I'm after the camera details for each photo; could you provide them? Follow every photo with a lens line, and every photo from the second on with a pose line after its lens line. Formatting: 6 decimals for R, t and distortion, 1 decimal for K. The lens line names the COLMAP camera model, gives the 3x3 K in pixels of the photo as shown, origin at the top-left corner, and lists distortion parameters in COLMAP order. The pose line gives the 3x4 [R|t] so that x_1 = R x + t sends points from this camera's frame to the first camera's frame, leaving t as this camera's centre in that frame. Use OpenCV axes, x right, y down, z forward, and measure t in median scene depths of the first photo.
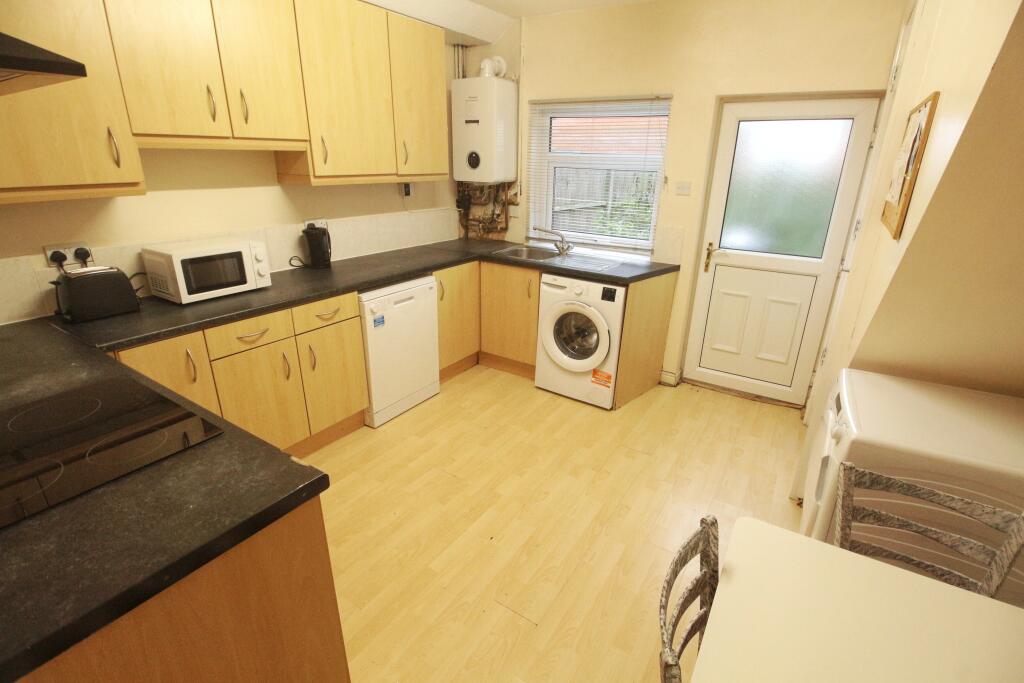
lens RADIAL K [[478.1, 0, 506.2], [0, 478.1, 345.0], [0, 0, 1]] dist [-0.000245, -0.001317]
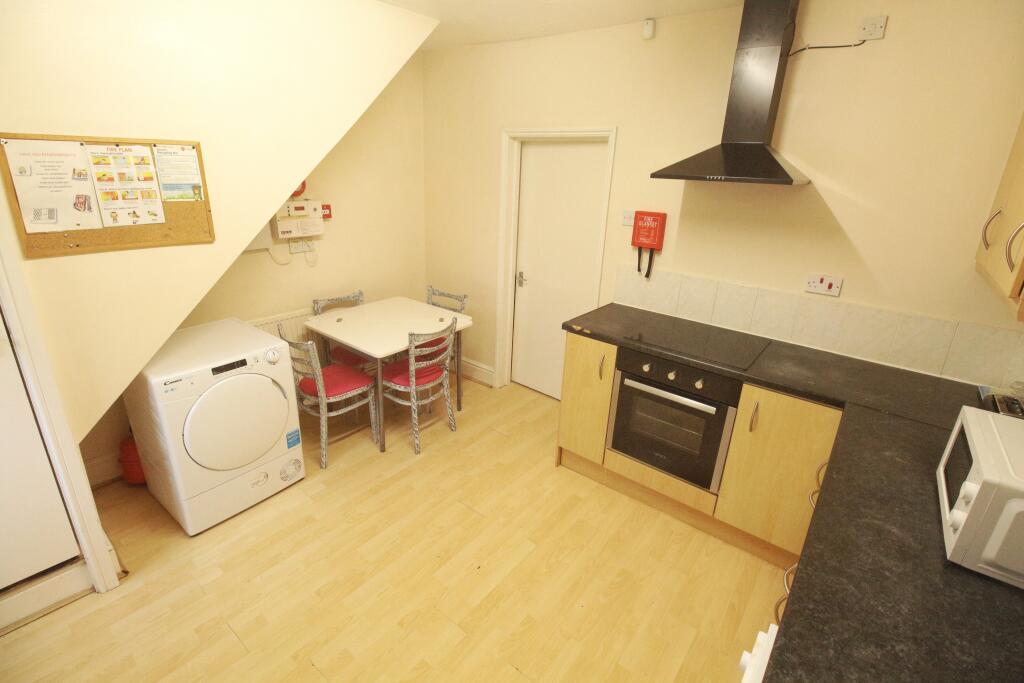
lens RADIAL K [[478.1, 0, 517.1], [0, 478.1, 337.5], [0, 0, 1]] dist [-0.000245, -0.001317]
pose [[-0.995902, -0.073723, 0.052381, -0.116082], [-0.021426, 0.755052, 0.655314, -0.580306], [-0.087862, 0.651507, -0.753538, 1.296756]]
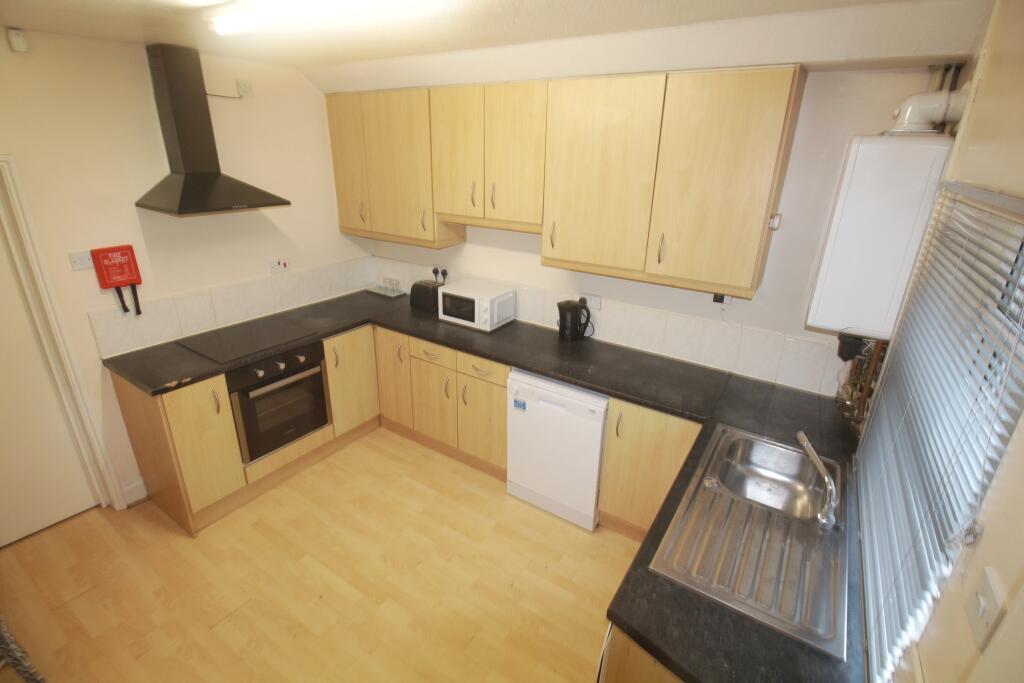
lens RADIAL K [[478.1, 0, 514.2], [0, 478.1, 334.0], [0, 0, 1]] dist [-0.000245, -0.001317]
pose [[0.020085, 0.351536, -0.935959, 0.706335], [-0.383879, 0.867104, 0.317438, -0.565295], [0.923165, 0.352919, 0.152364, 0.922609]]
